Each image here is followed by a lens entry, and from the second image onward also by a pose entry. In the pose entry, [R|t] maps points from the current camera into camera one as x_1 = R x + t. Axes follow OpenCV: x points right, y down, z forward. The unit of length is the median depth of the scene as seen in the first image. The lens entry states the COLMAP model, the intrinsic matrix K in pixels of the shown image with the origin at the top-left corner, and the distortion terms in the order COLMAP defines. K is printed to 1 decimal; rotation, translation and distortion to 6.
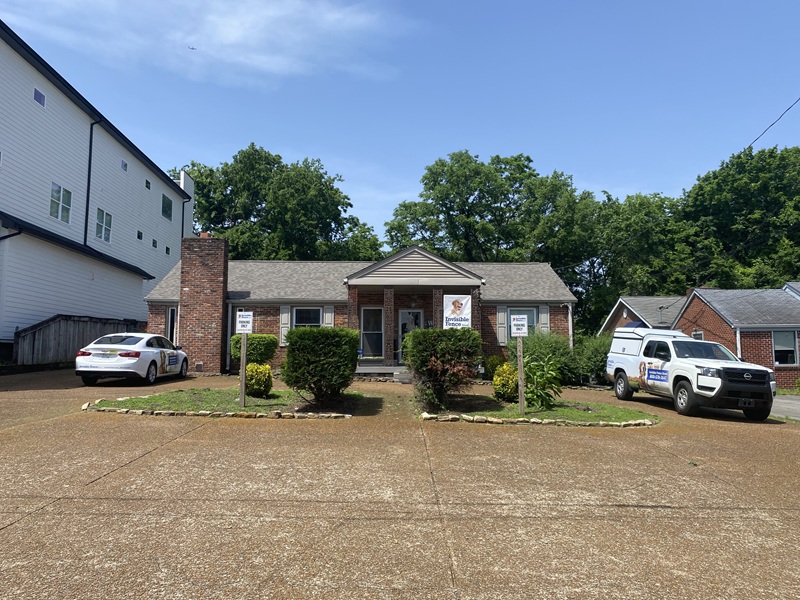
lens RADIAL K [[609.0, 0, 400.0], [0, 609.0, 300.0], [0, 0, 1]] dist [-0.002969, -0.001590]
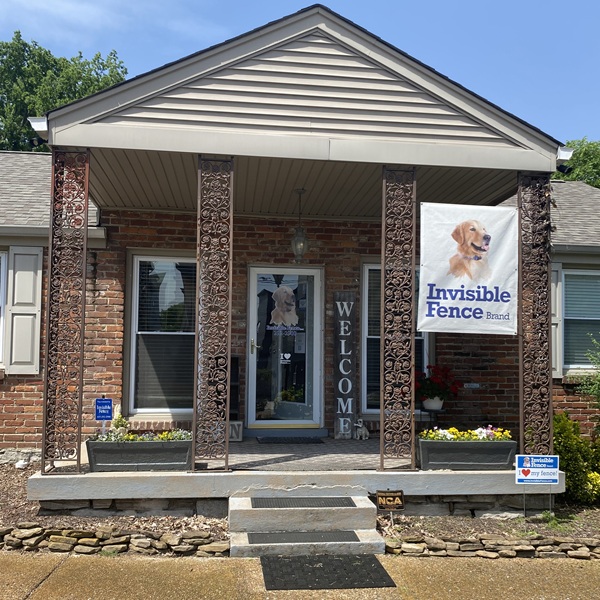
lens RADIAL K [[615.7, 0, 300.0], [0, 615.7, 300.0], [0, 0, 1]] dist [0.003852, 0.003468]
pose [[0.995009, 0.018479, 0.098057, -0.007491], [-0.019658, 0.999746, 0.011067, 0.032857], [-0.097827, -0.012939, 0.995119, 0.733946]]
